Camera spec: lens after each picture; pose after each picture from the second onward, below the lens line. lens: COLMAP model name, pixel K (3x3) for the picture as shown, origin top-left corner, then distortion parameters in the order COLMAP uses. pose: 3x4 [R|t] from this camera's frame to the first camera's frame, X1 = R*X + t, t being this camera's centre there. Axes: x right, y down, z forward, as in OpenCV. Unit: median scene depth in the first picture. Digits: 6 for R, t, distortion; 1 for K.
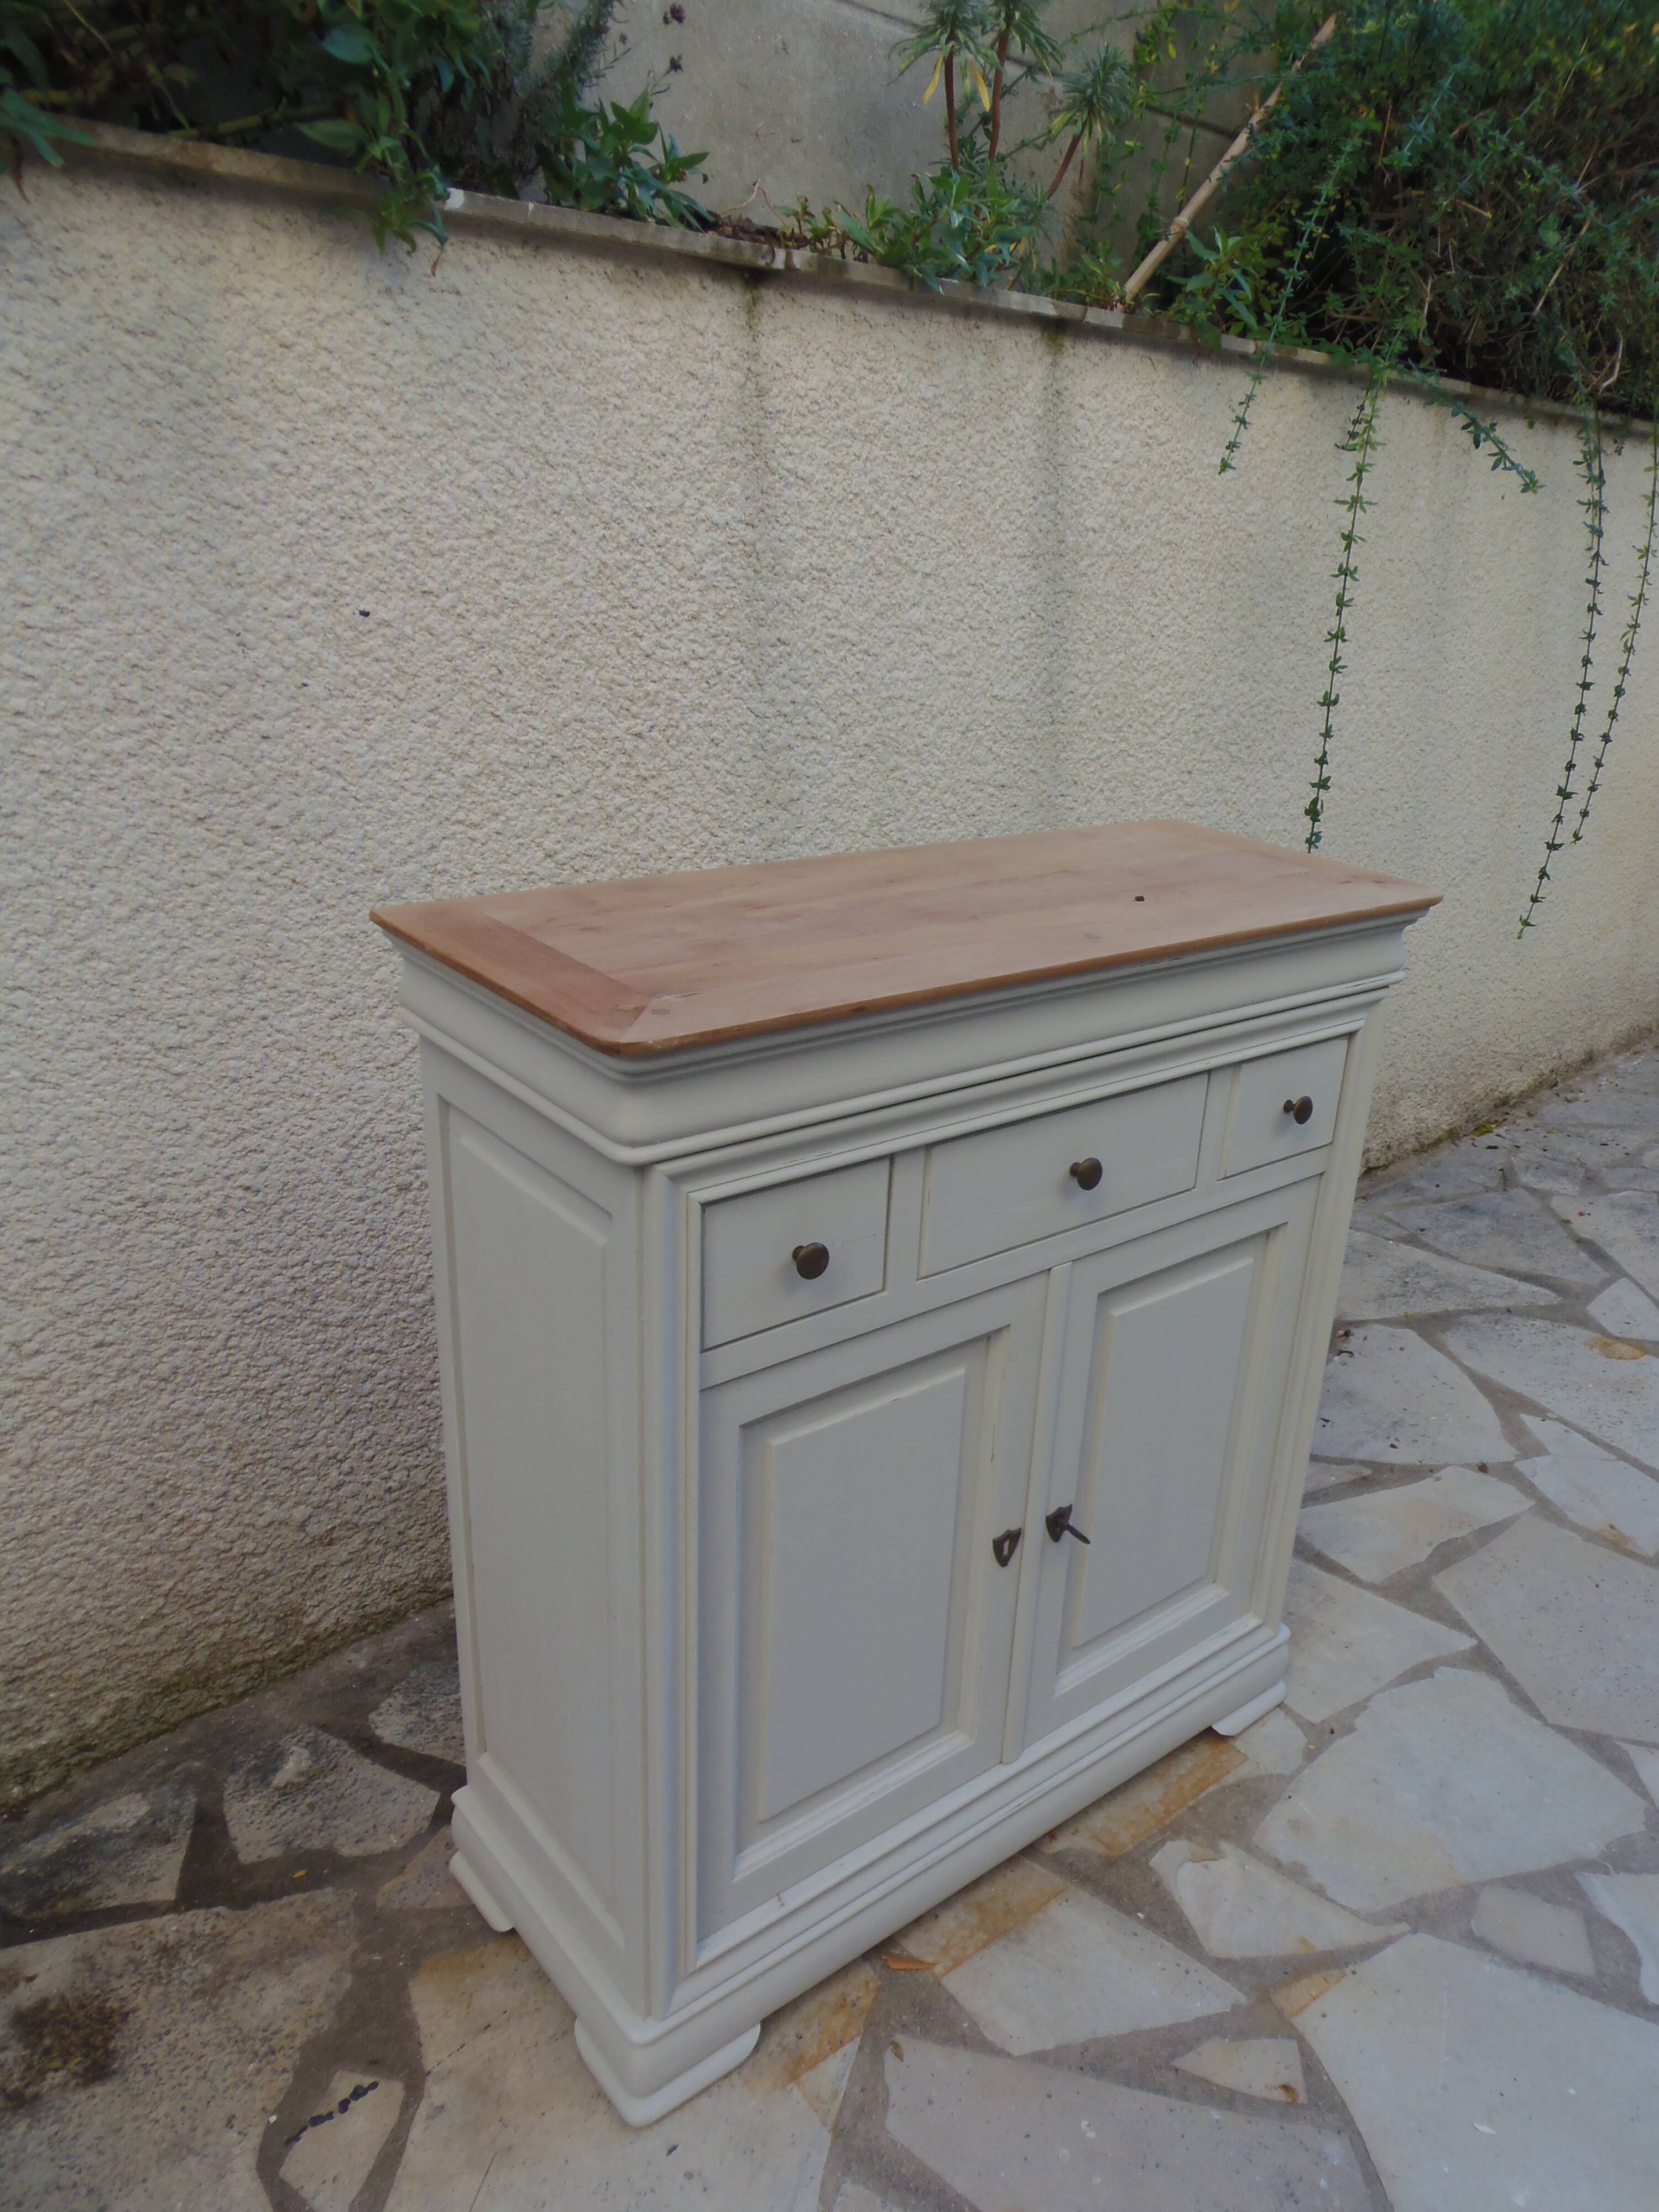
lens RADIAL K [[1656.1, 0, 939.5], [0, 1656.1, 1128.6], [0, 0, 1]] dist [-0.044884, 0.010662]
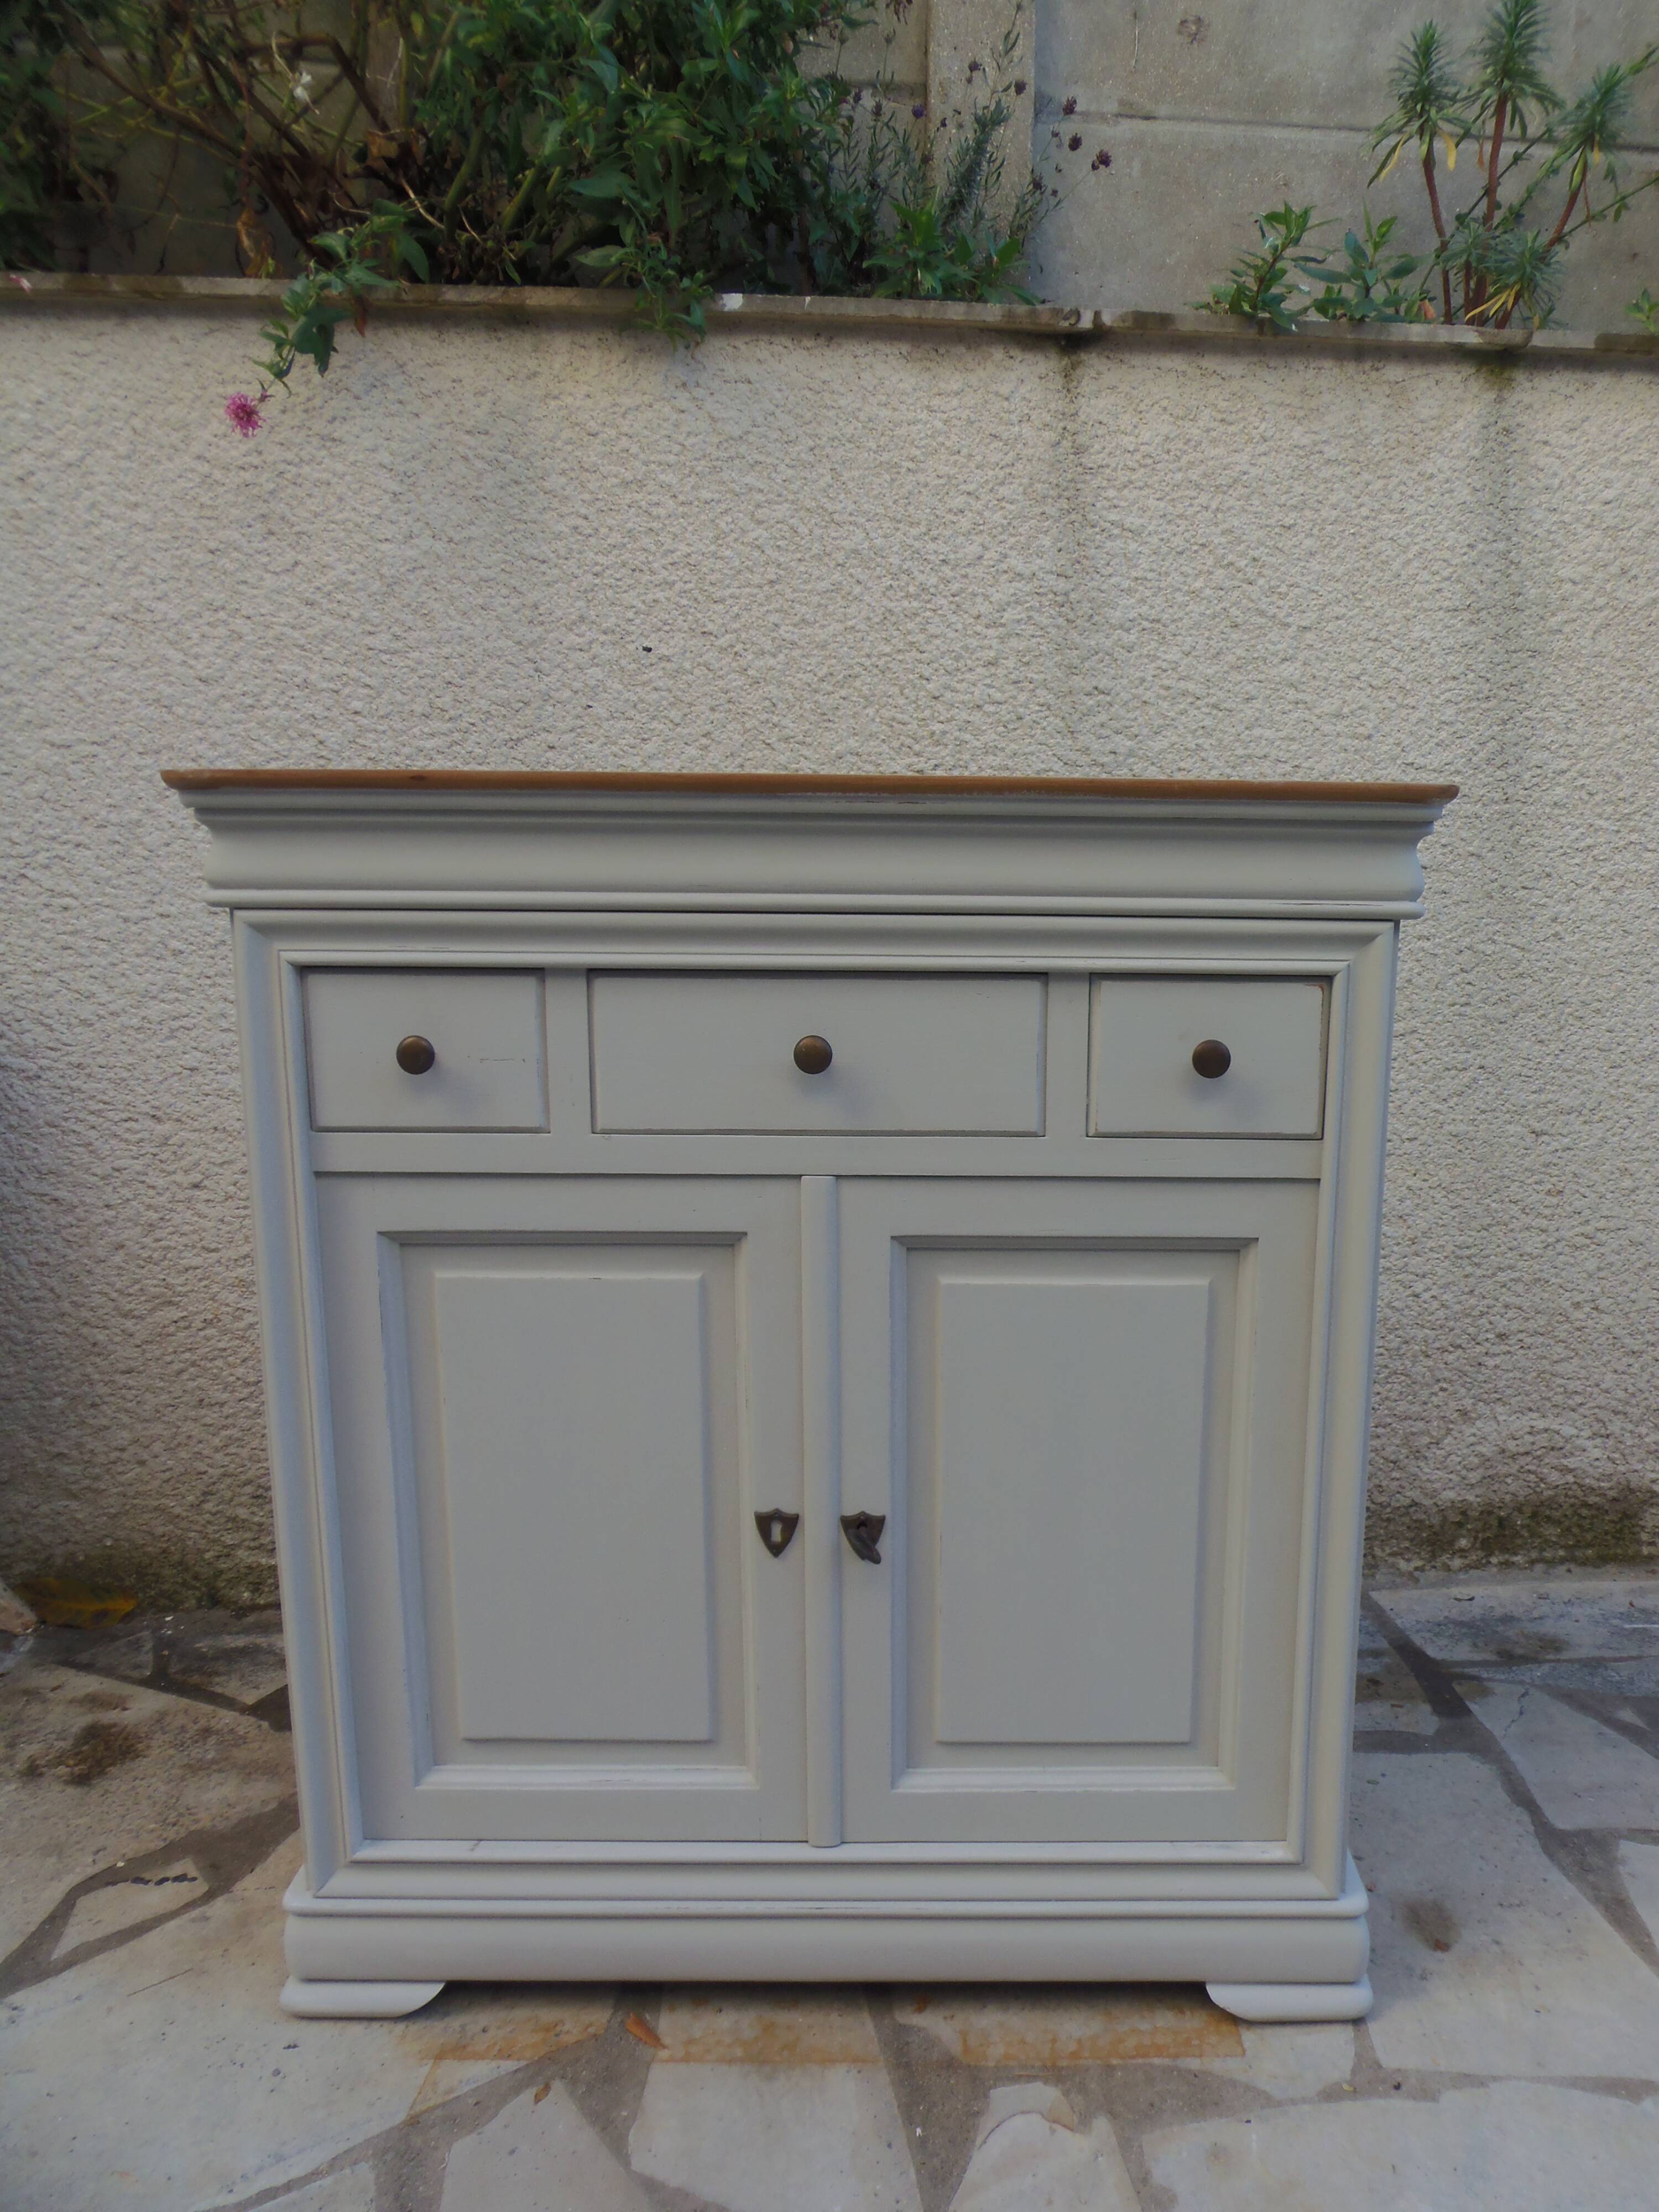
lens RADIAL K [[1617.3, 0, 936.5], [0, 1617.3, 1121.3], [0, 0, 1]] dist [-0.024652, -0.015116]
pose [[0.755282, 0.057162, -0.652902, 0.545543], [-0.207378, 0.965849, -0.155336, 0.141066], [0.621726, 0.252720, 0.741343, 0.333450]]
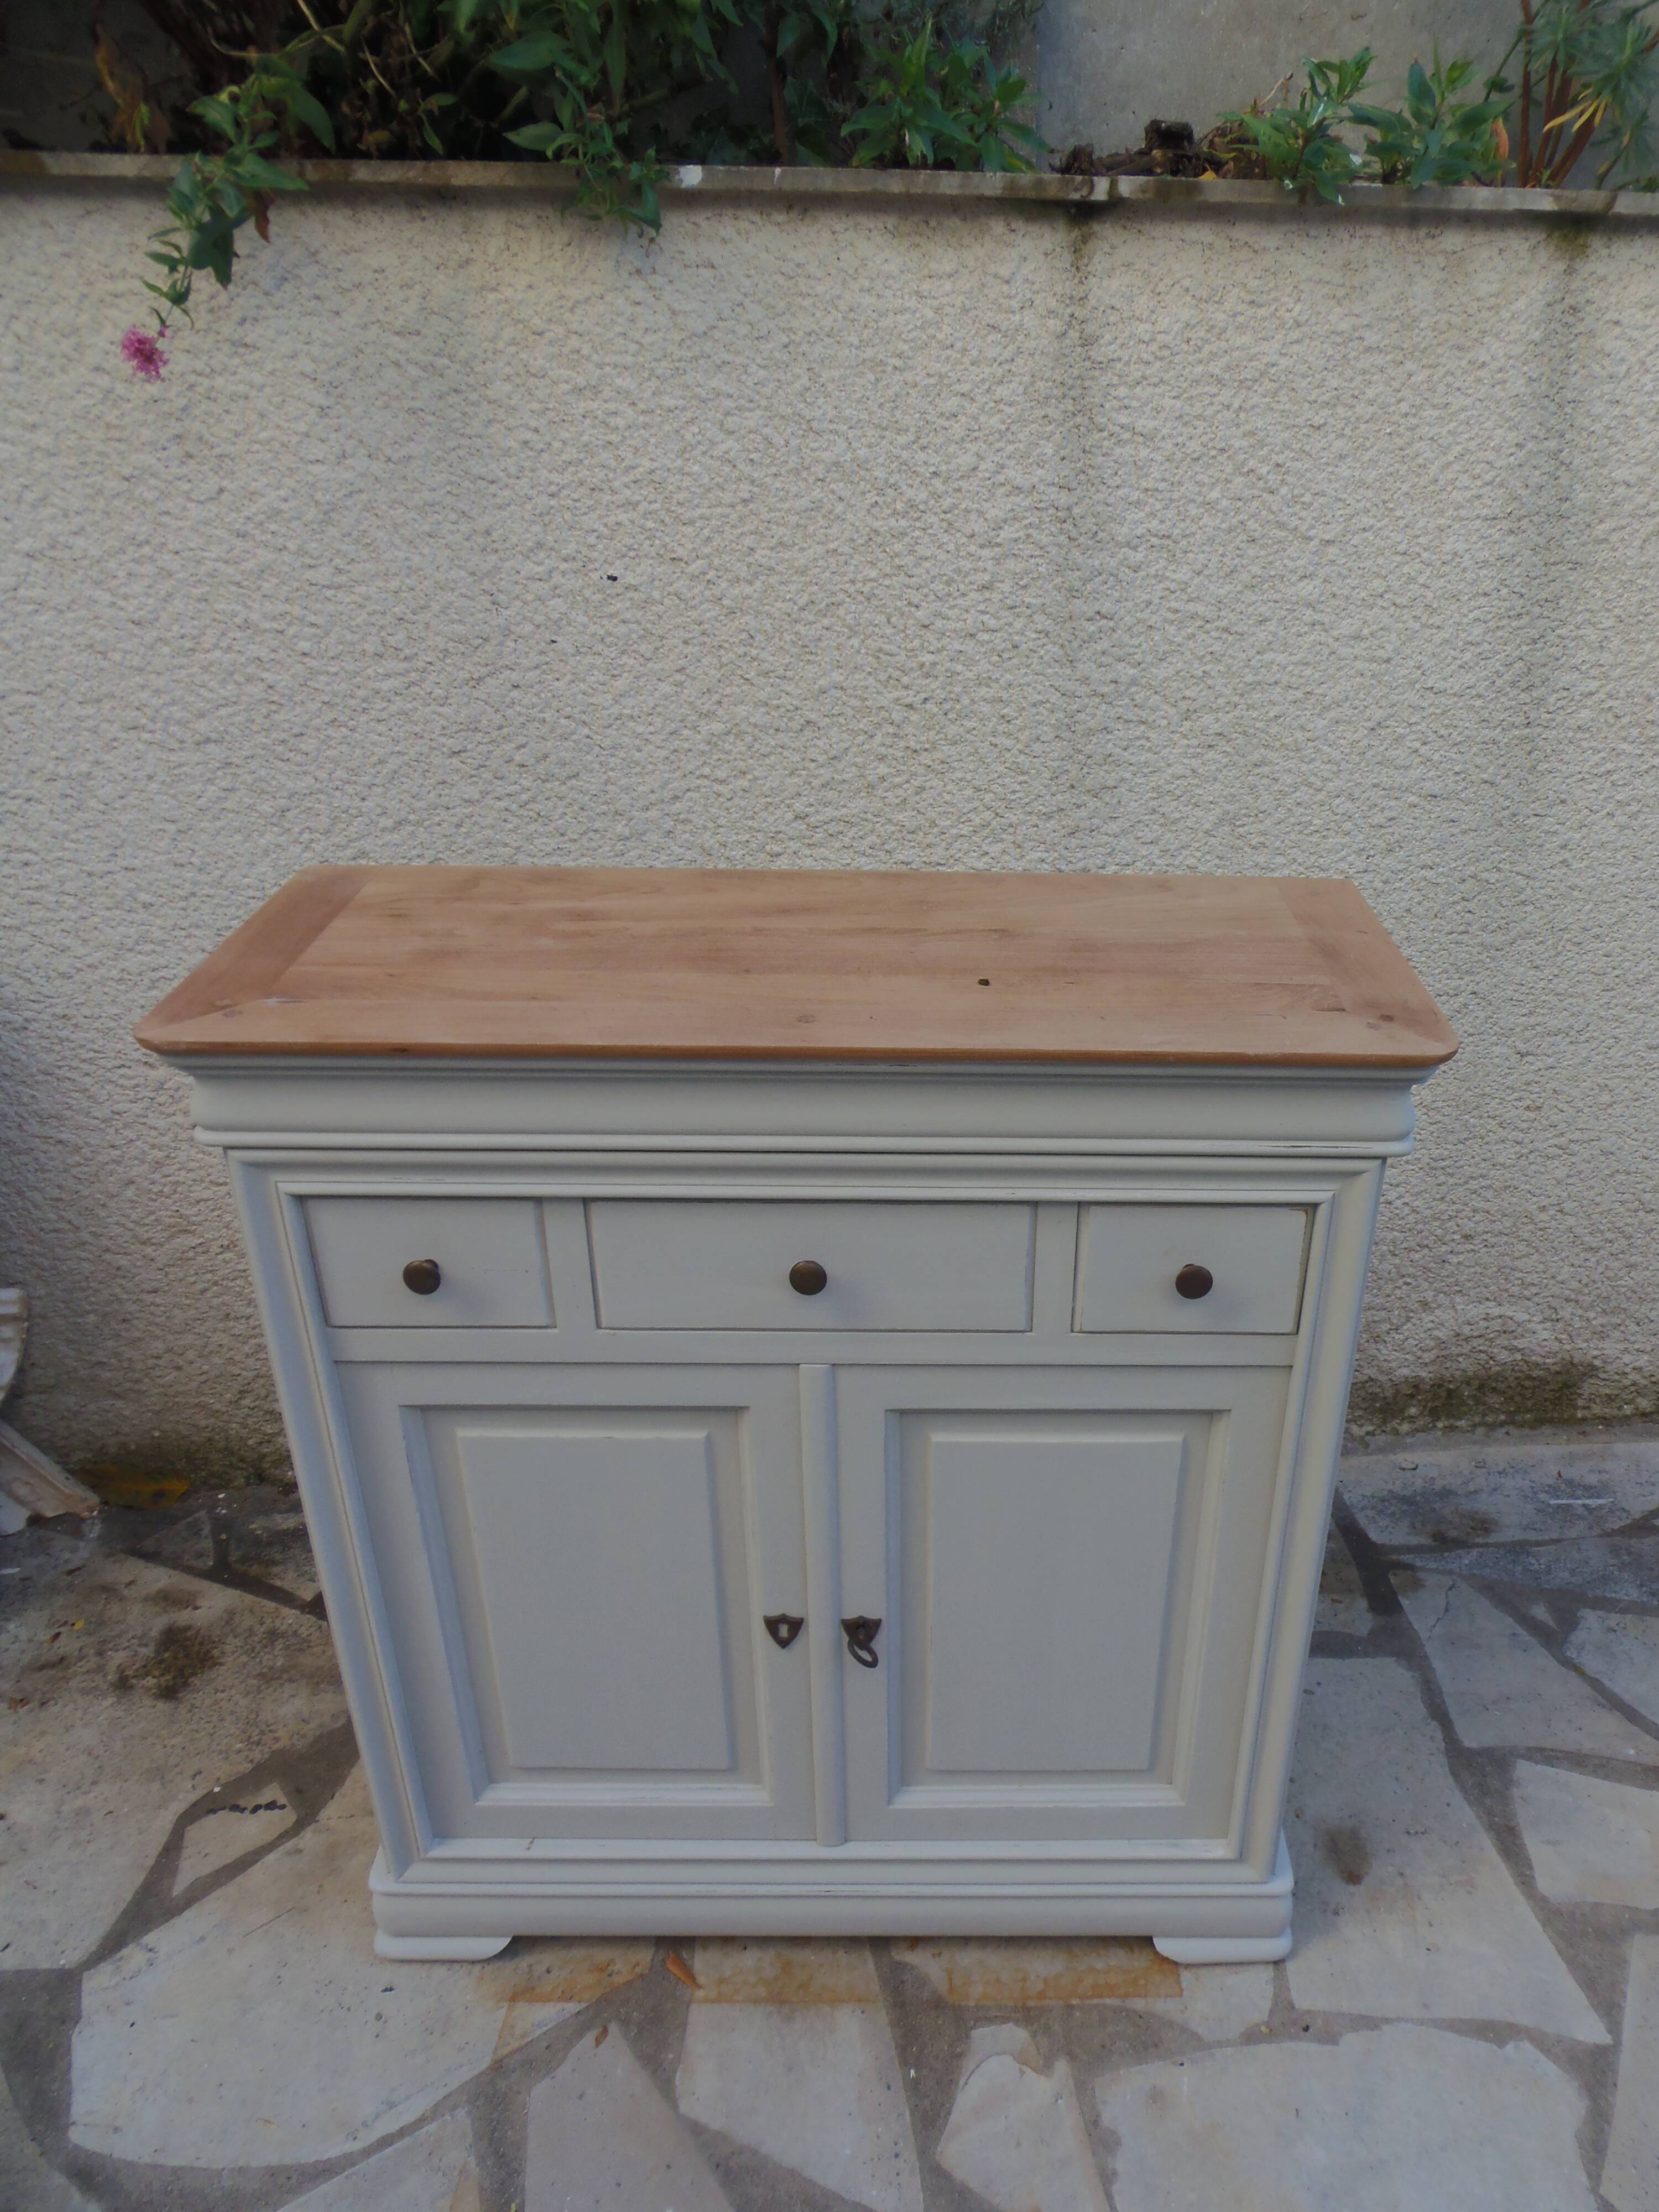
lens RADIAL K [[1617.3, 0, 923.9], [0, 1617.3, 1114.0], [0, 0, 1]] dist [-0.024652, -0.015116]
pose [[0.756743, 0.247968, -0.604856, 0.504221], [-0.208440, 0.968496, 0.136265, -0.148551], [0.619590, 0.022959, 0.784589, 0.280470]]
